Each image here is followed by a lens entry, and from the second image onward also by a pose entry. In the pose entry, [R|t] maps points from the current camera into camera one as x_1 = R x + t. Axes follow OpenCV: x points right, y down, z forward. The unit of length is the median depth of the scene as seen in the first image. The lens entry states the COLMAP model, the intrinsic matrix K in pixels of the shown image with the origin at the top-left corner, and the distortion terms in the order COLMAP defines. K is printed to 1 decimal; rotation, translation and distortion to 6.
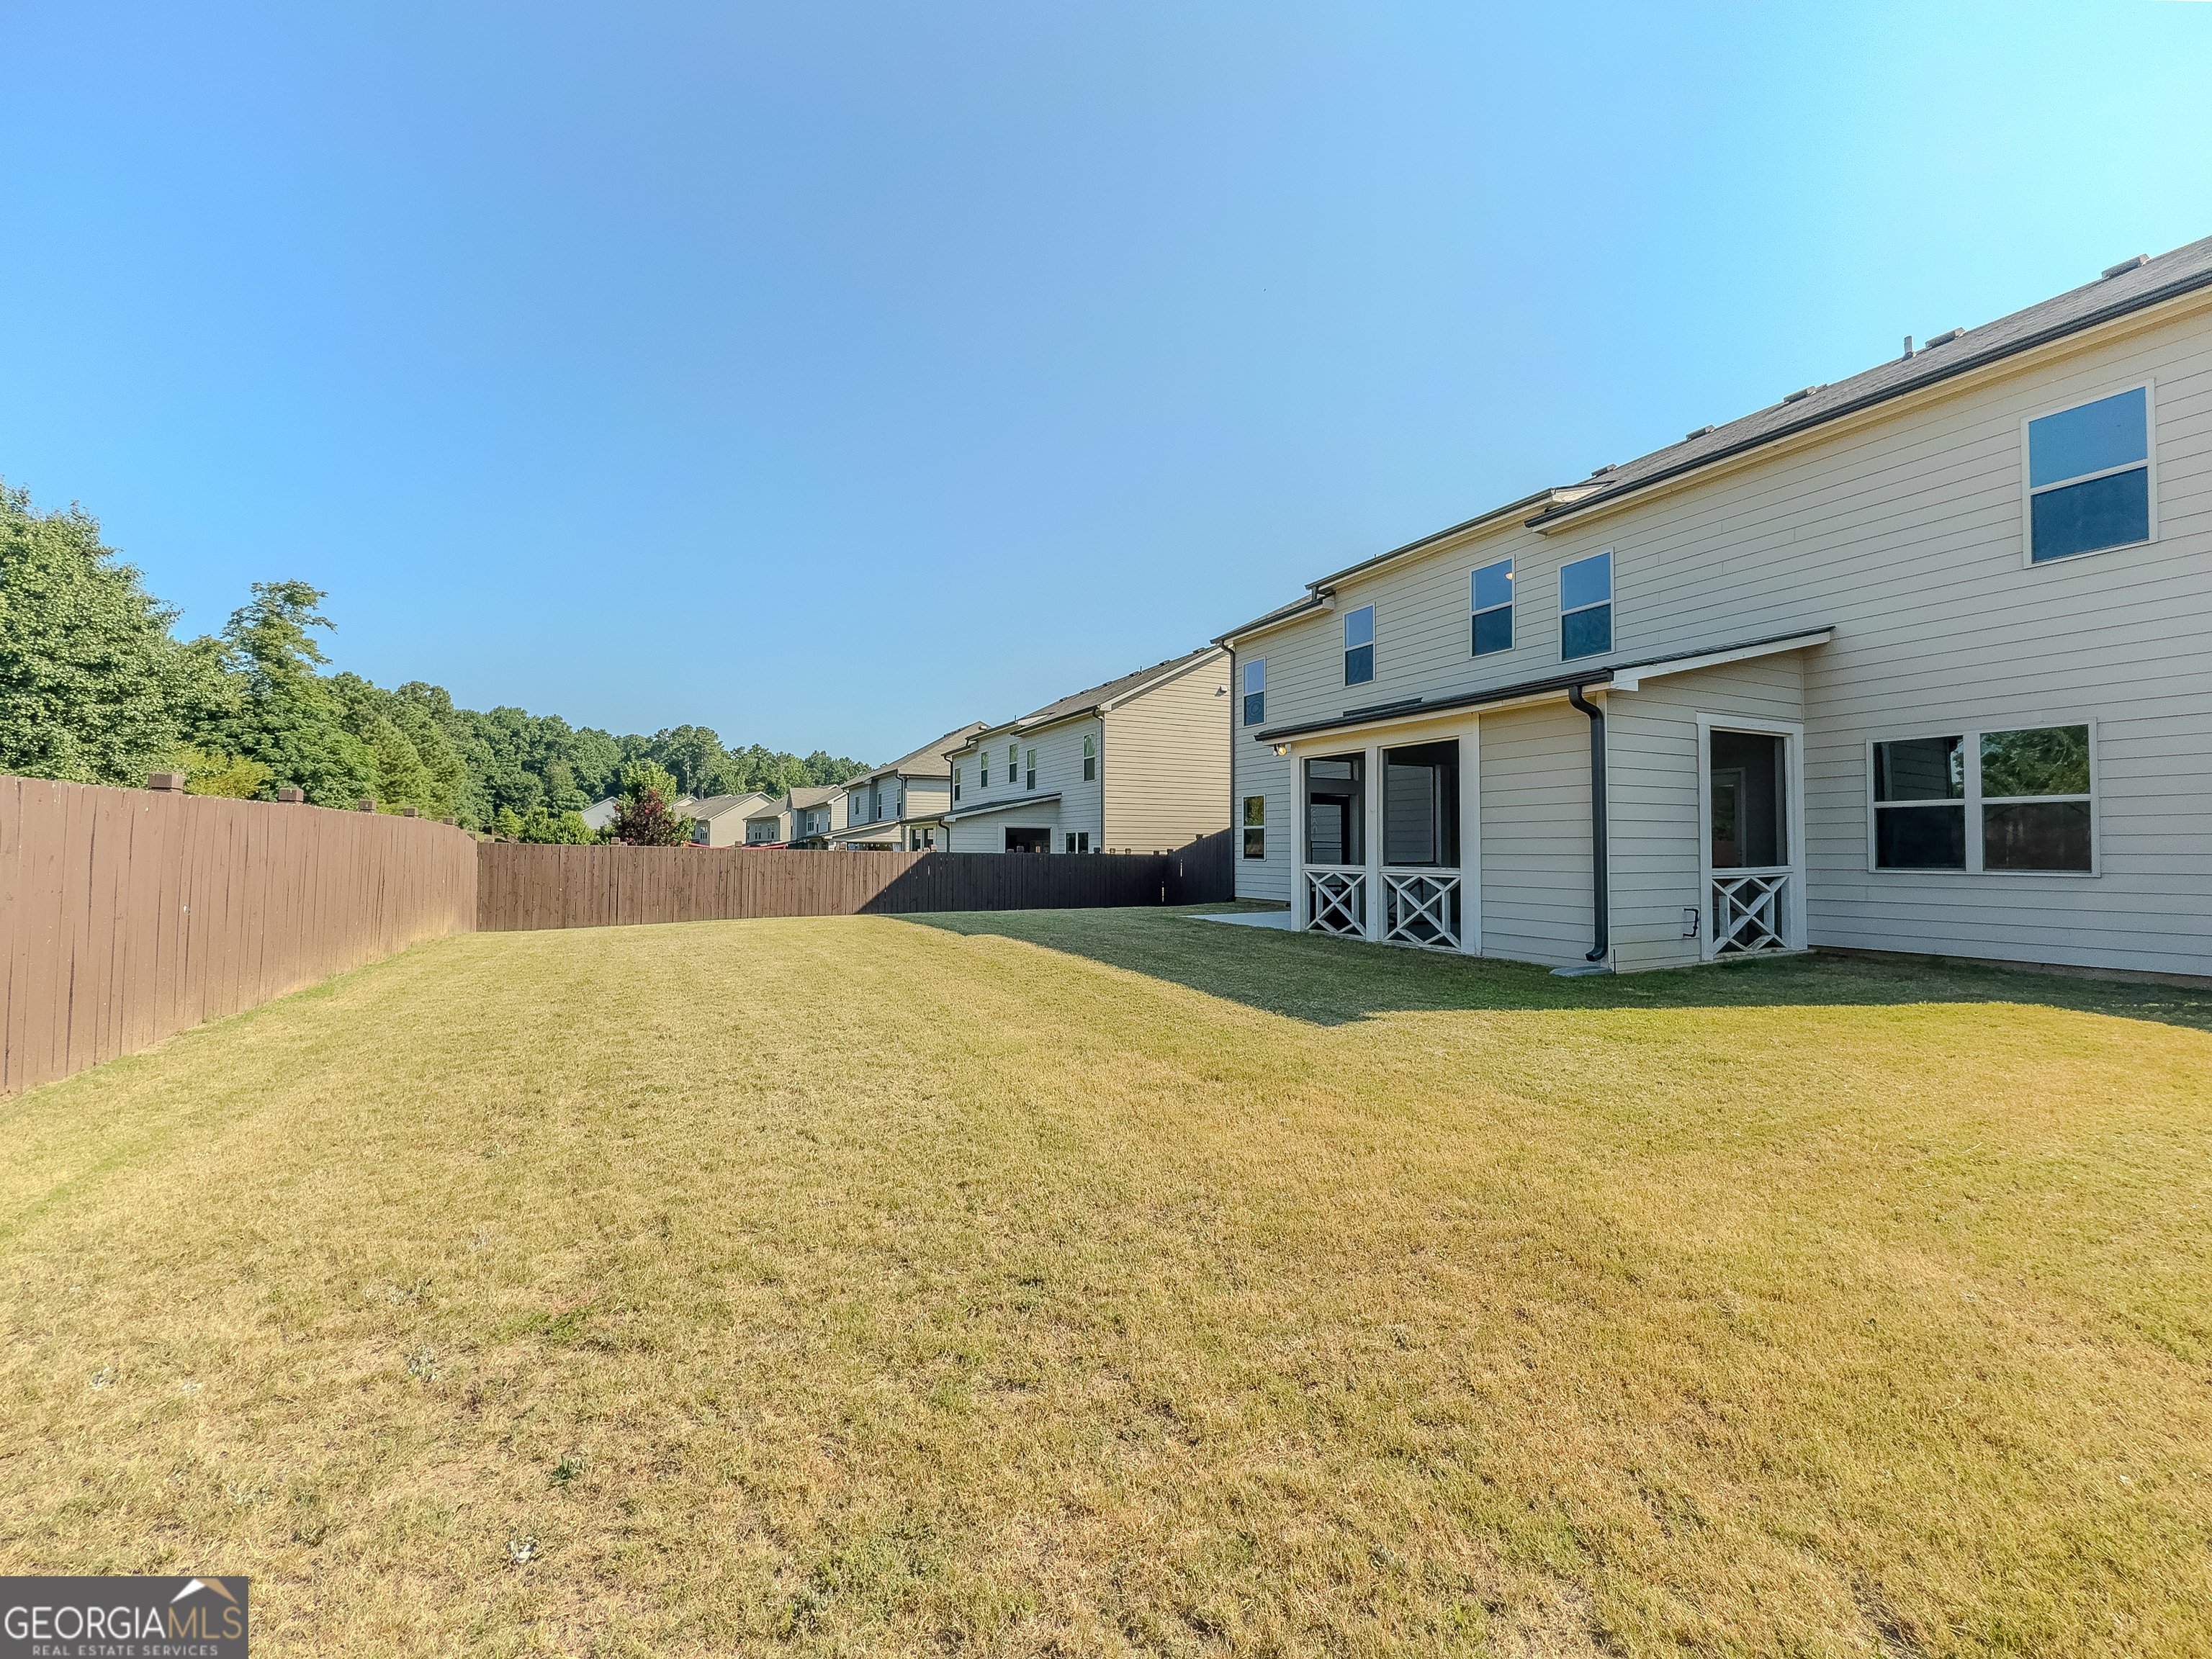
lens RADIAL K [[906.7, 0, 1106.0], [0, 906.7, 829.5], [0, 0, 1]] dist [0.000460, -0.000069]
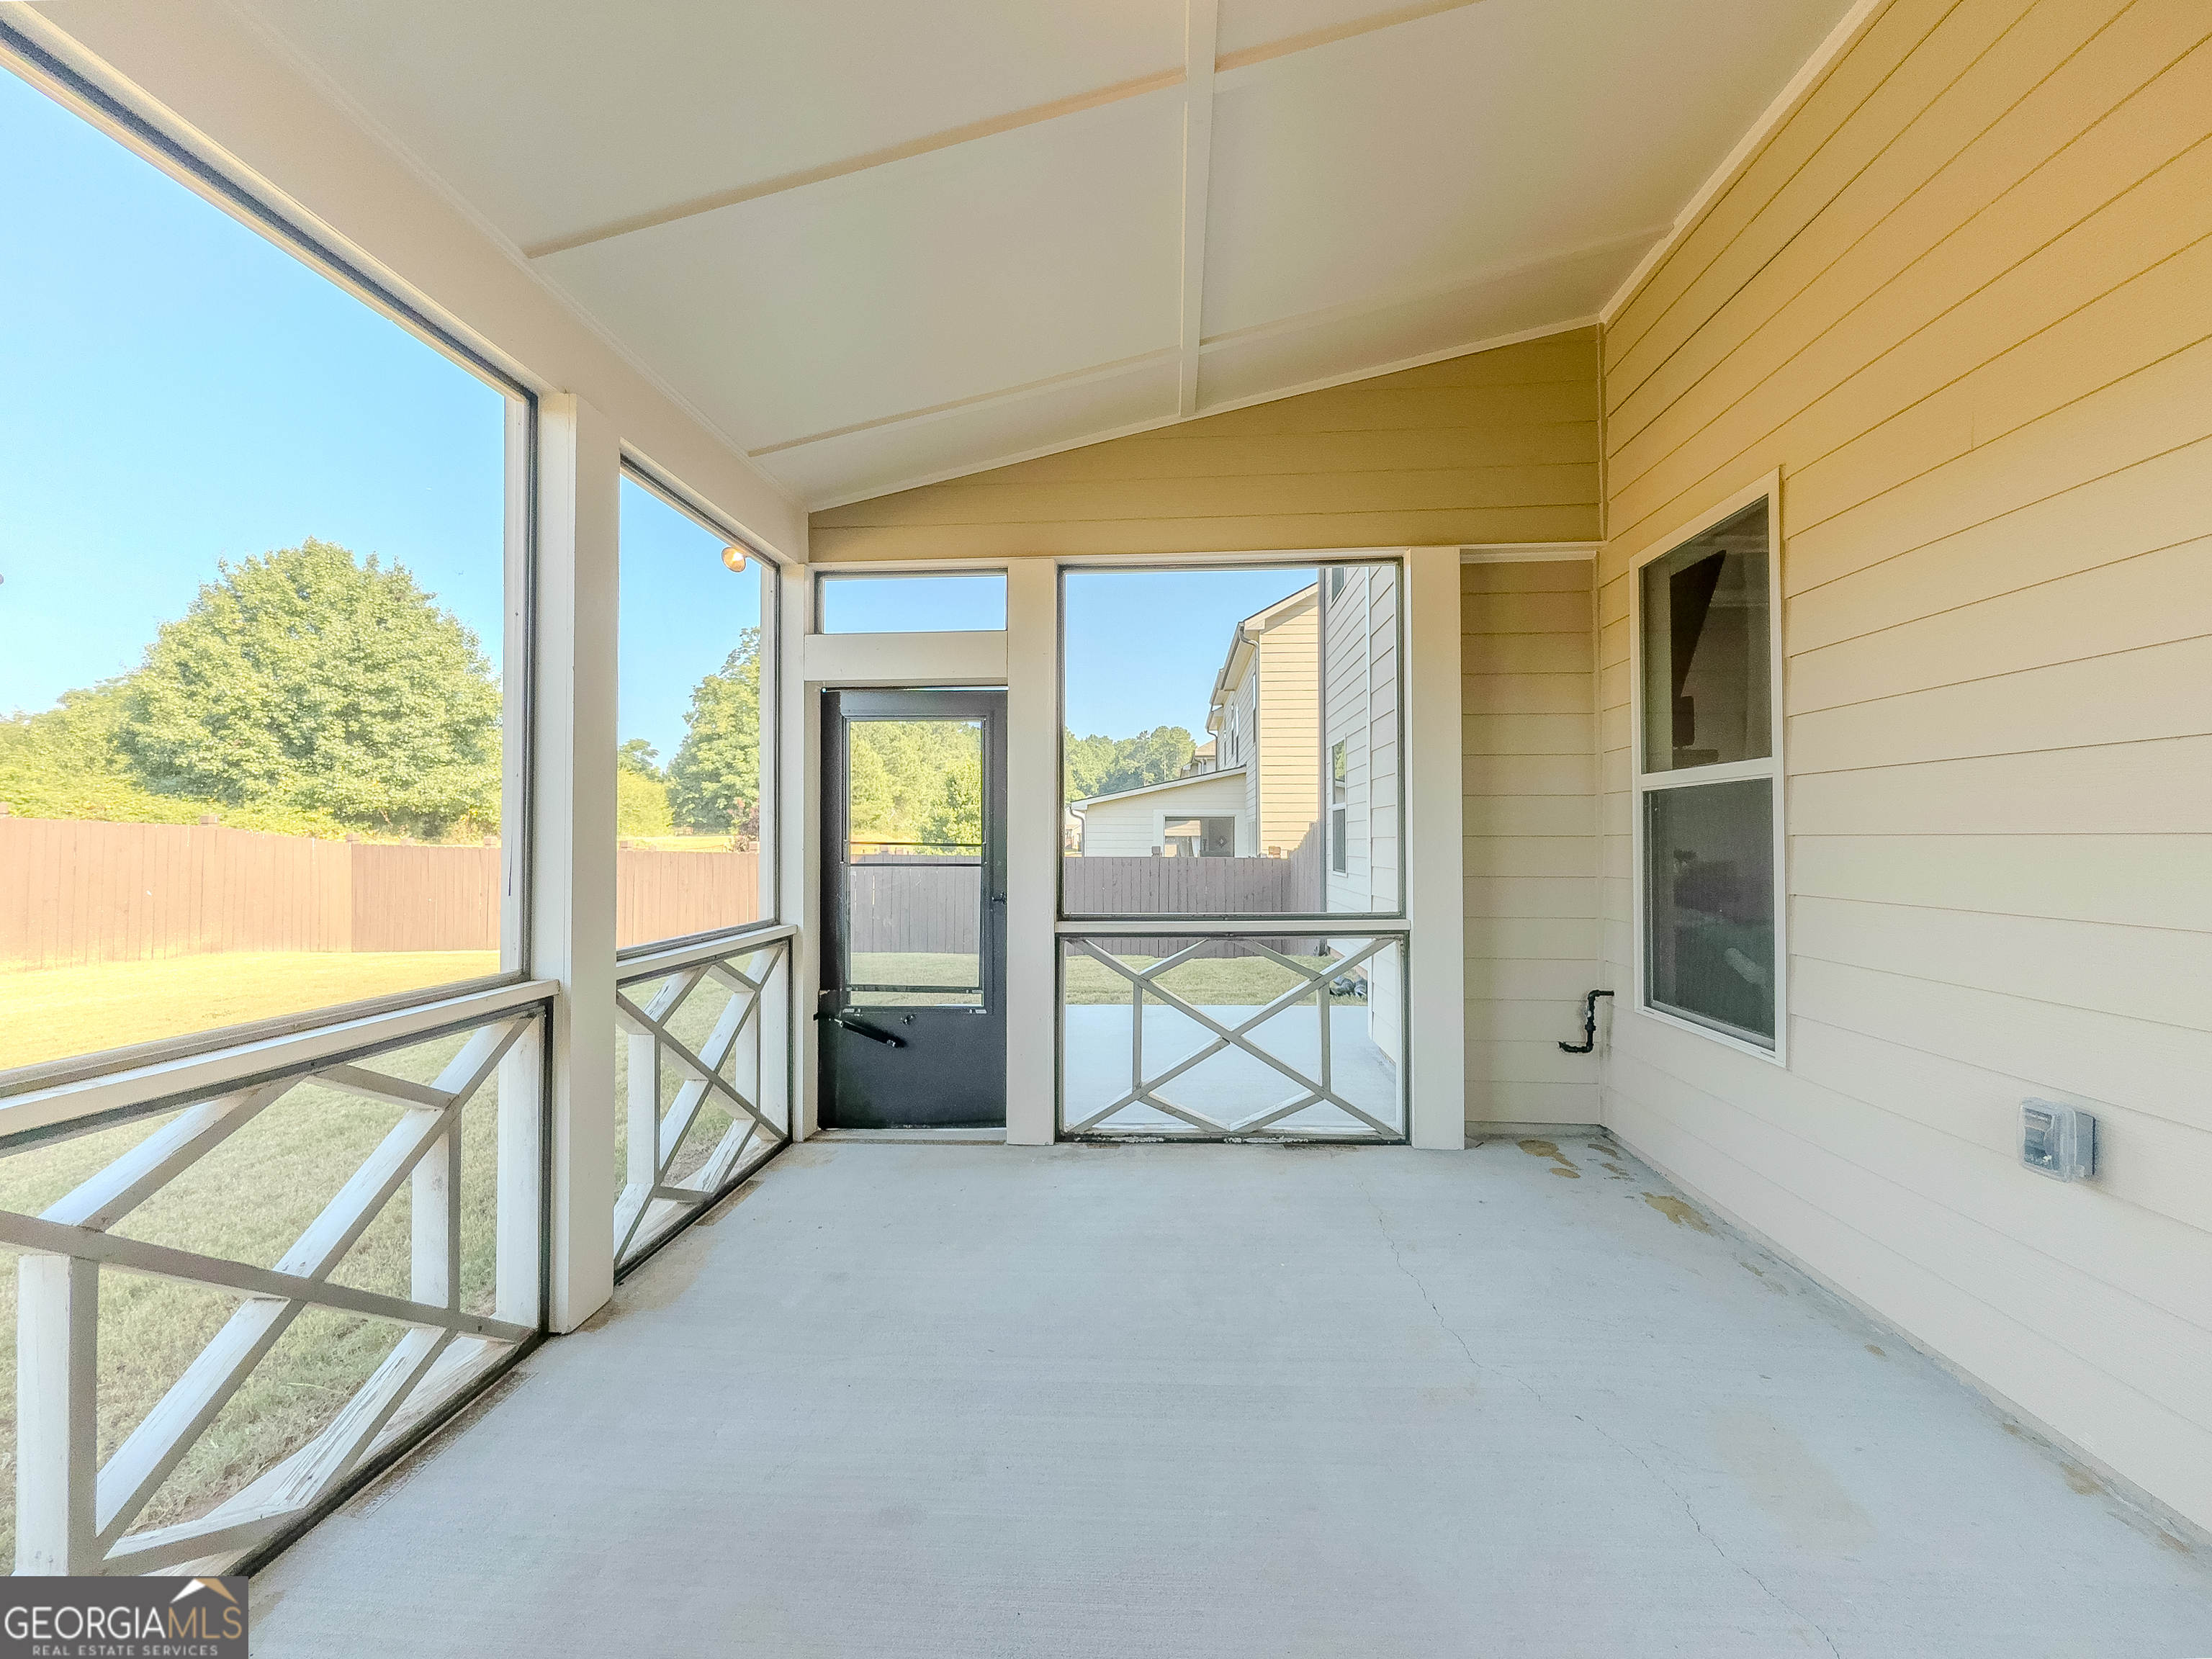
lens RADIAL K [[906.7, 0, 1106.0], [0, 906.7, 829.5], [0, 0, 1]] dist [0.000460, -0.000069]
pose [[0.863241, -0.010193, -0.504690, 0.227238], [0.014879, 0.999875, 0.005256, 0.003633], [0.504573, -0.012046, 0.863285, 0.391883]]
